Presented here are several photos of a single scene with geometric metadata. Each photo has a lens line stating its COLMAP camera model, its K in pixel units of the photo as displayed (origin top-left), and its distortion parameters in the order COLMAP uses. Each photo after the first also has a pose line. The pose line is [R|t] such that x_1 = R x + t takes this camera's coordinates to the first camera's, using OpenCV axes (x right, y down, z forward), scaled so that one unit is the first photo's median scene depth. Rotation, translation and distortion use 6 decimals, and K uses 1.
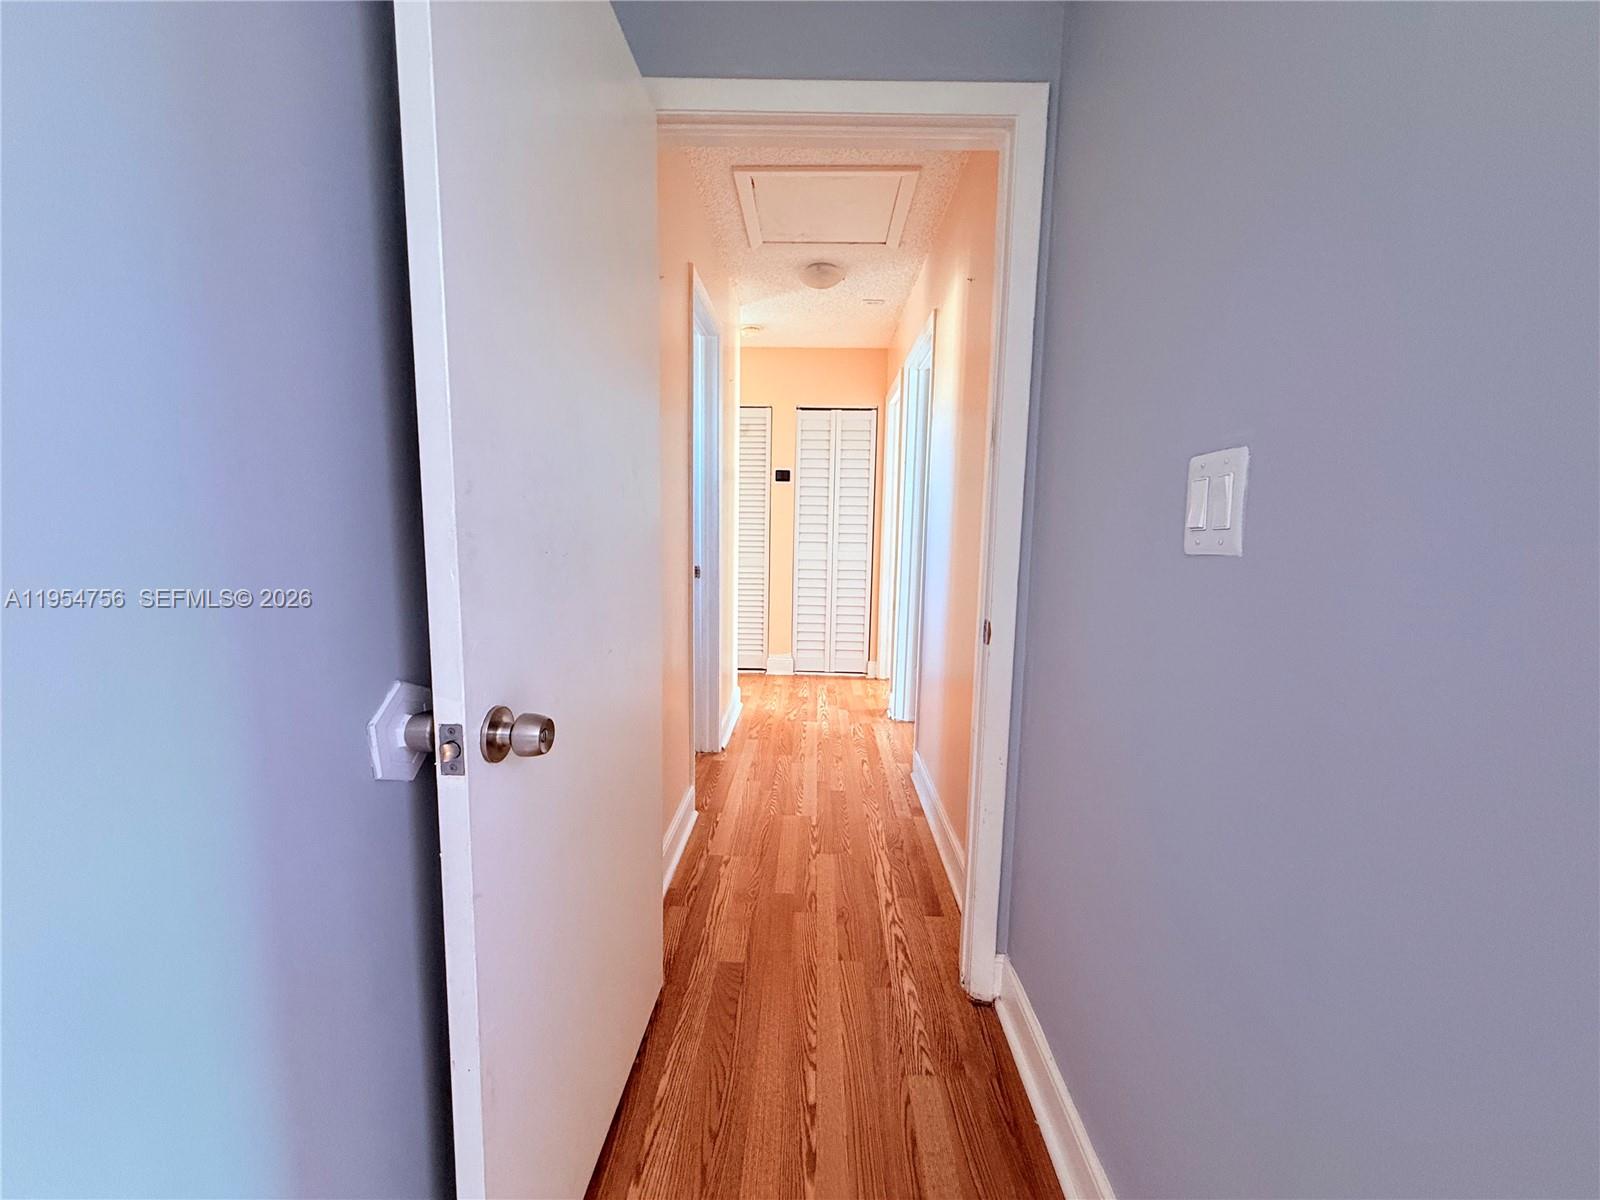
lens RADIAL K [[664.3, 0, 802.7], [0, 664.3, 604.3], [0, 0, 1]] dist [-0.000456, -0.000049]
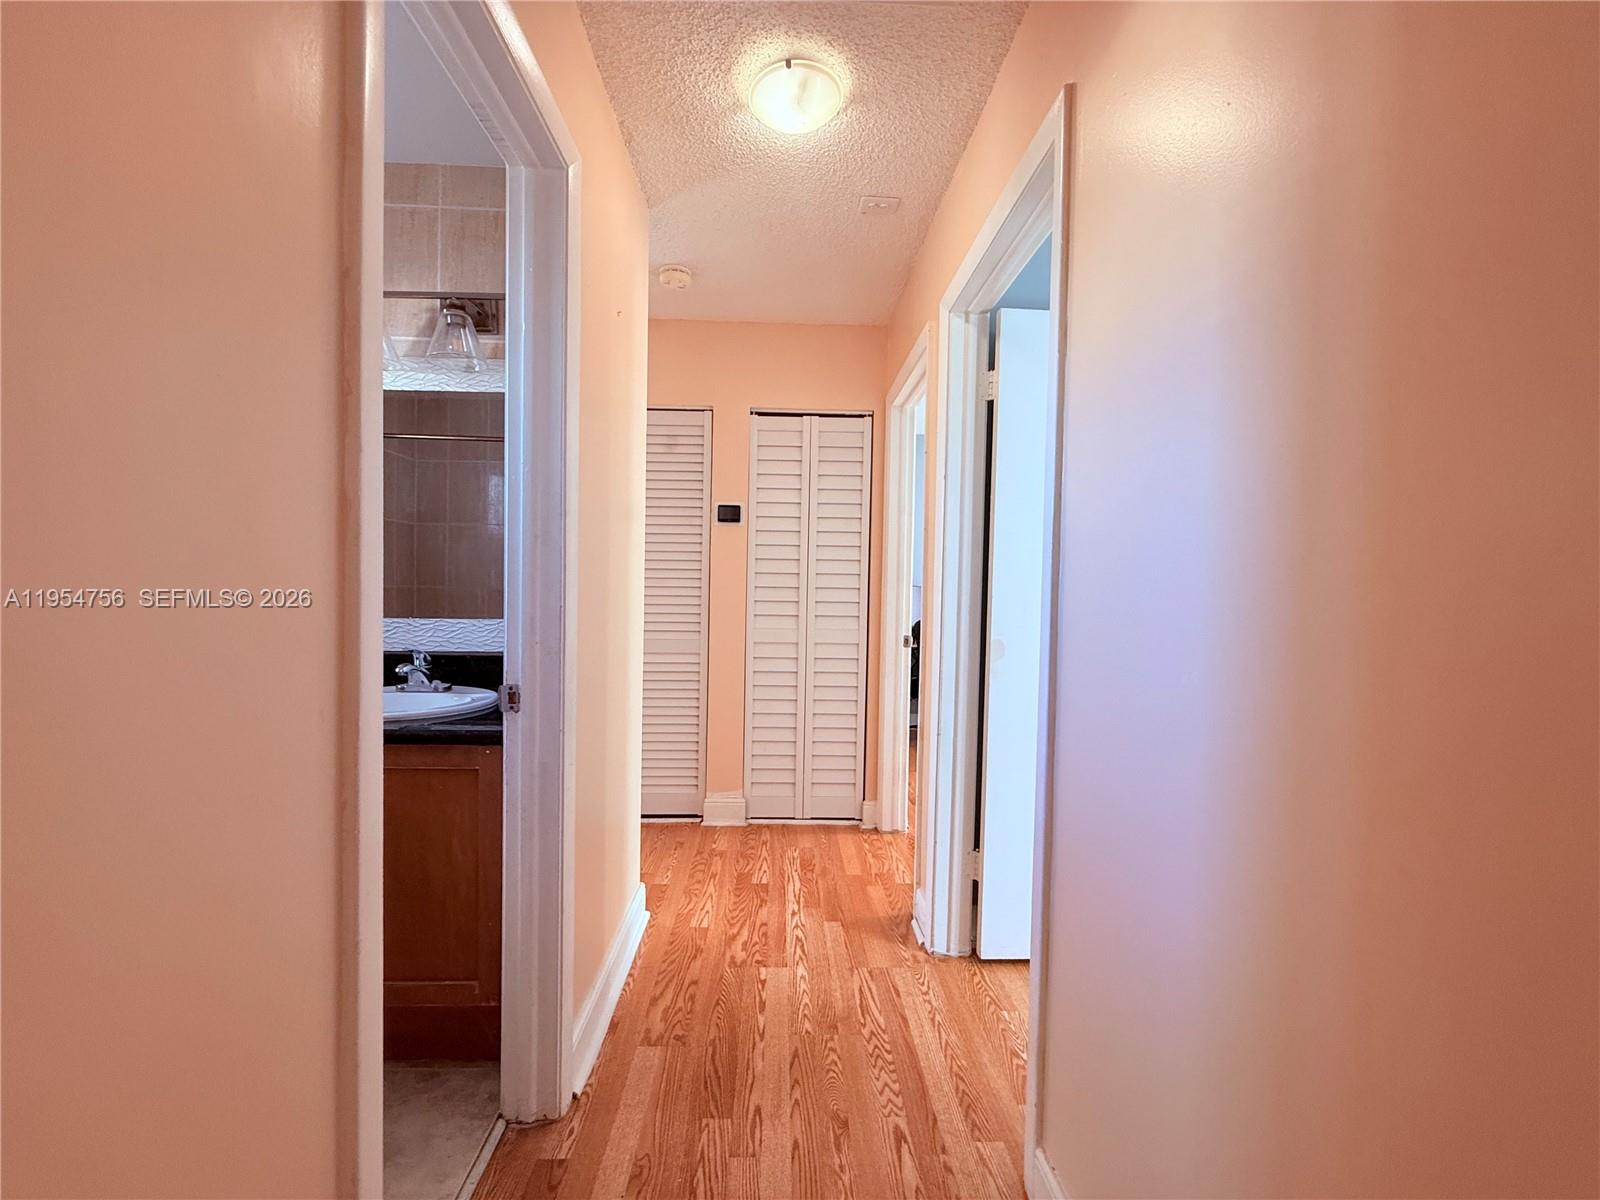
lens RADIAL K [[638.3, 0, 798.8], [0, 638.3, 601.3], [0, 0, 1]] dist [-0.000911, -0.000166]
pose [[0.998486, -0.001601, 0.054984, 0.003311], [0.006985, 0.995174, -0.097874, -0.048238], [-0.054562, 0.098110, 0.993679, 0.395648]]
